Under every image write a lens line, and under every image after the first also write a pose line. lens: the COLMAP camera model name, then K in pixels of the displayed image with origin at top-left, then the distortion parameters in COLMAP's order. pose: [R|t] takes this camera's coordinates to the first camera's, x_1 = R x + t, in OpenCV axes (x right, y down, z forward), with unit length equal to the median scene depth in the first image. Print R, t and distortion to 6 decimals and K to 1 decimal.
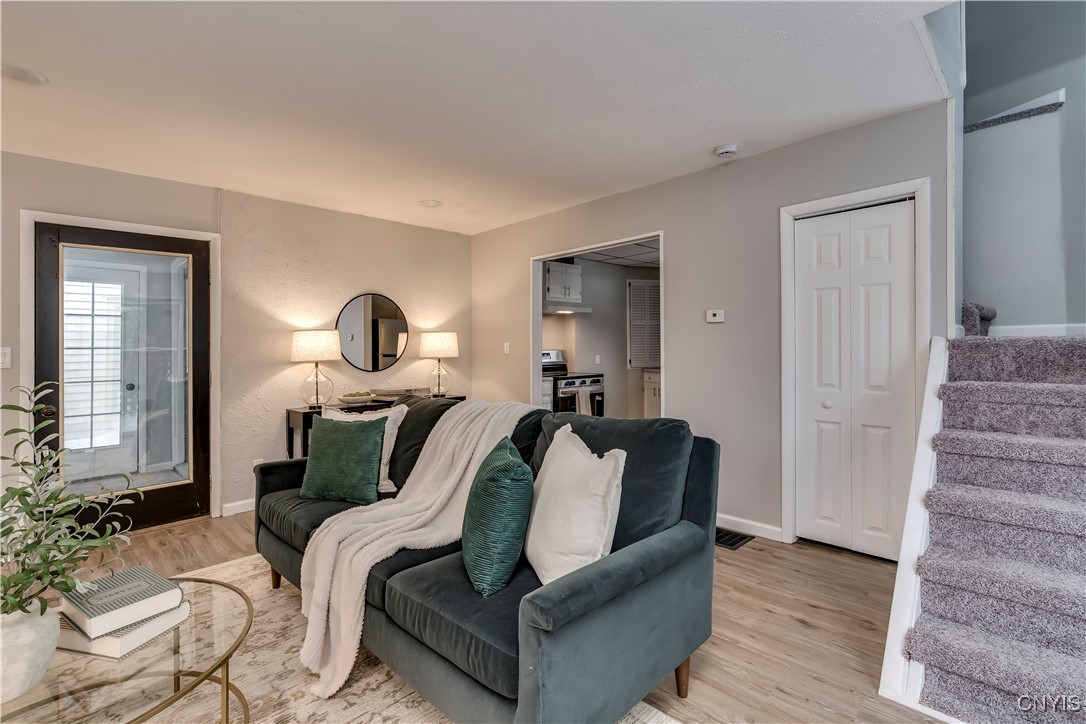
lens RADIAL K [[496.2, 0, 543.3], [0, 496.2, 358.8], [0, 0, 1]] dist [-0.004279, 0.000401]
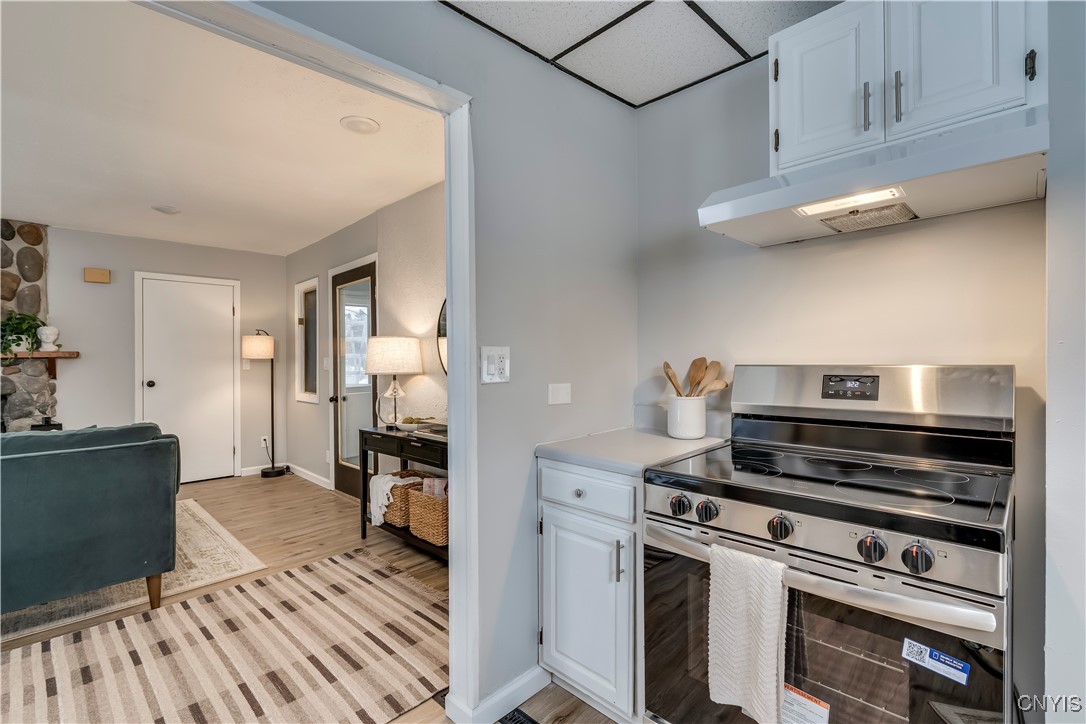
lens RADIAL K [[496.2, 0, 543.3], [0, 496.2, 358.8], [0, 0, 1]] dist [-0.004279, 0.000401]
pose [[0.001862, 0.018952, -0.999819, 0.274179], [-0.002547, 0.999817, 0.018947, -0.026435], [0.999995, 0.002511, 0.001910, 0.853865]]
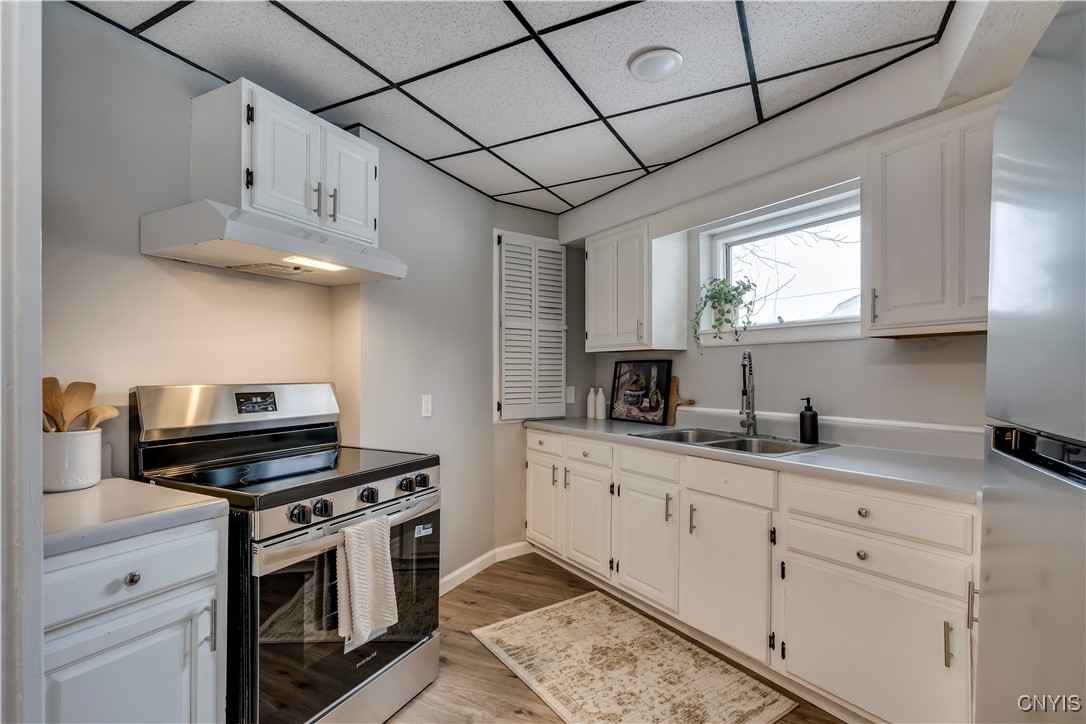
lens RADIAL K [[499.5, 0, 547.1], [0, 499.5, 381.3], [0, 0, 1]] dist [-0.000573, 0.000092]
pose [[0.948281, 0.007434, 0.317344, 0.082198], [-0.006348, 0.999970, -0.004455, -0.019796], [-0.317368, 0.002210, 0.948300, 0.646354]]
